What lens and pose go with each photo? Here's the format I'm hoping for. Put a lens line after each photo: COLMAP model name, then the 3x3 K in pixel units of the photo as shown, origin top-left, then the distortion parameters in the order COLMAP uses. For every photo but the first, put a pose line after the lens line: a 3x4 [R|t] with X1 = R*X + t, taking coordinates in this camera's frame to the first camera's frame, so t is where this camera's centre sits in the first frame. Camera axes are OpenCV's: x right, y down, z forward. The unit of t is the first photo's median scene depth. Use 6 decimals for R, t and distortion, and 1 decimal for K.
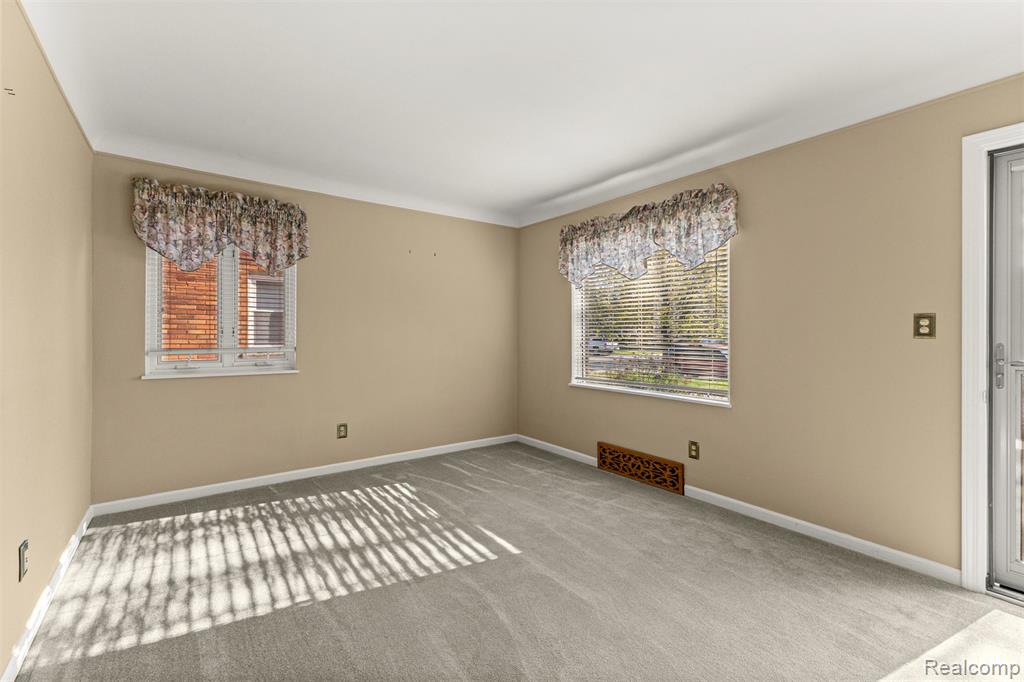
lens RADIAL K [[451.6, 0, 514.9], [0, 451.6, 330.6], [0, 0, 1]] dist [0.018533, -0.004036]
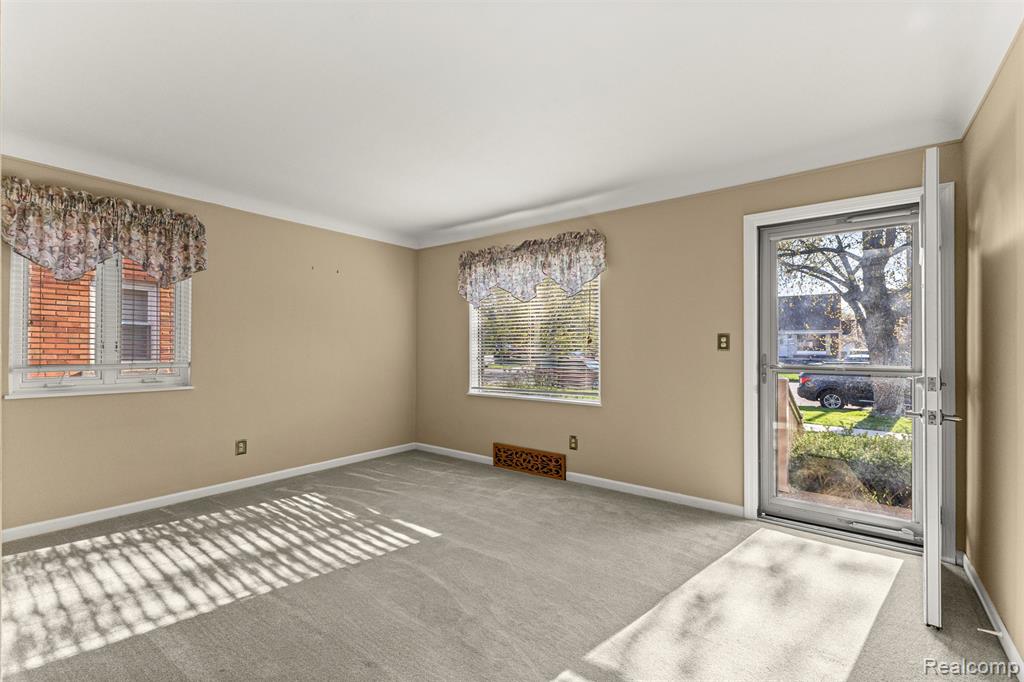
lens RADIAL K [[451.6, 0, 519.0], [0, 451.6, 341.6], [0, 0, 1]] dist [0.018533, -0.004036]
pose [[0.959966, 0.003004, 0.280100, -0.090217], [-0.000289, 0.999953, -0.009736, 0.001683], [-0.280115, 0.009265, 0.959922, -0.136401]]
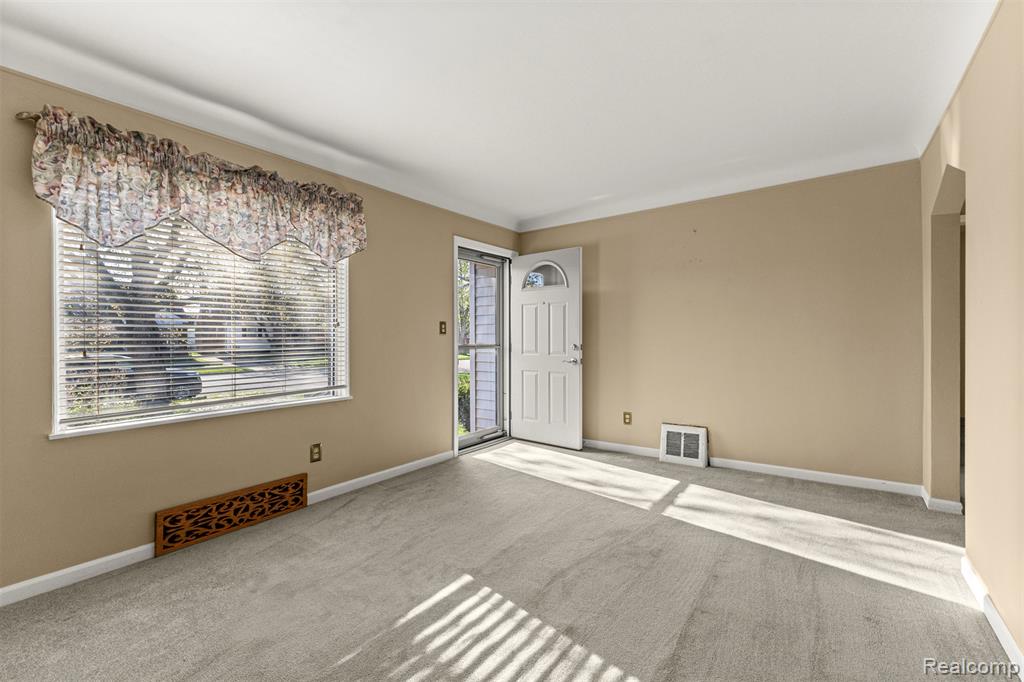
lens RADIAL K [[451.6, 0, 505.9], [0, 451.6, 334.0], [0, 0, 1]] dist [0.018533, -0.004036]
pose [[-0.303699, 0.006230, 0.952748, -0.641917], [0.002578, 0.999980, -0.005717, 0.016847], [-0.952765, 0.000720, -0.303709, 0.896363]]
